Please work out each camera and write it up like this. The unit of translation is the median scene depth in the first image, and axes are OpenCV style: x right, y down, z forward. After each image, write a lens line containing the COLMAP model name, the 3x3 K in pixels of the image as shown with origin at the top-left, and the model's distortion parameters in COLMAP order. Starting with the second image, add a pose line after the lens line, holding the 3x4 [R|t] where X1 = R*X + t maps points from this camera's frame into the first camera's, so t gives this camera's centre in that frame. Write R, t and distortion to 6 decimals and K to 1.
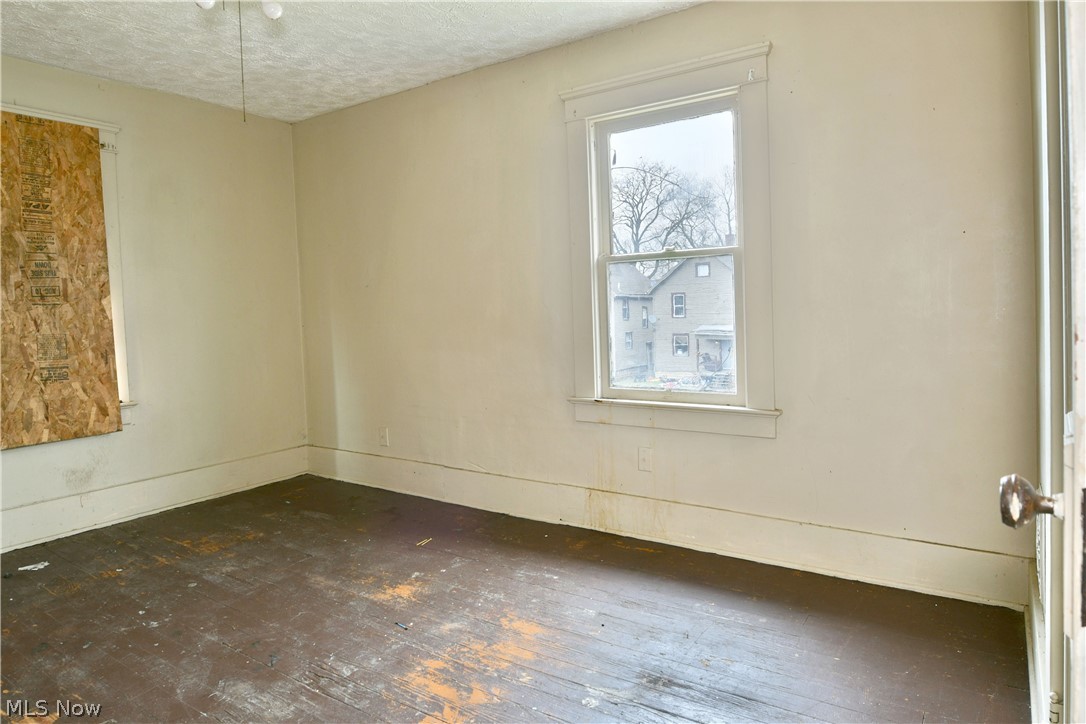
lens RADIAL K [[685.6, 0, 524.7], [0, 685.6, 348.2], [0, 0, 1]] dist [-0.016754, -0.004325]
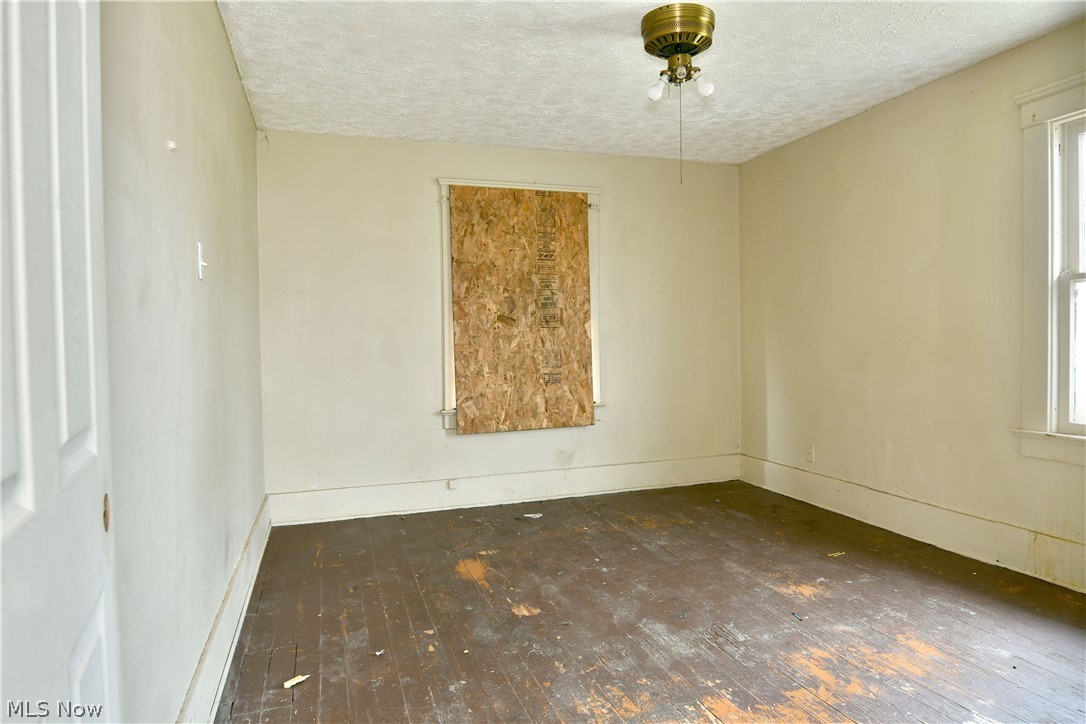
lens RADIAL K [[685.6, 0, 524.7], [0, 685.6, 348.2], [0, 0, 1]] dist [-0.016754, -0.004325]
pose [[0.790635, 0.018174, -0.612017, 0.107212], [-0.037520, 0.999119, -0.018802, 0.005571], [0.611137, 0.037828, 0.790621, -0.126219]]
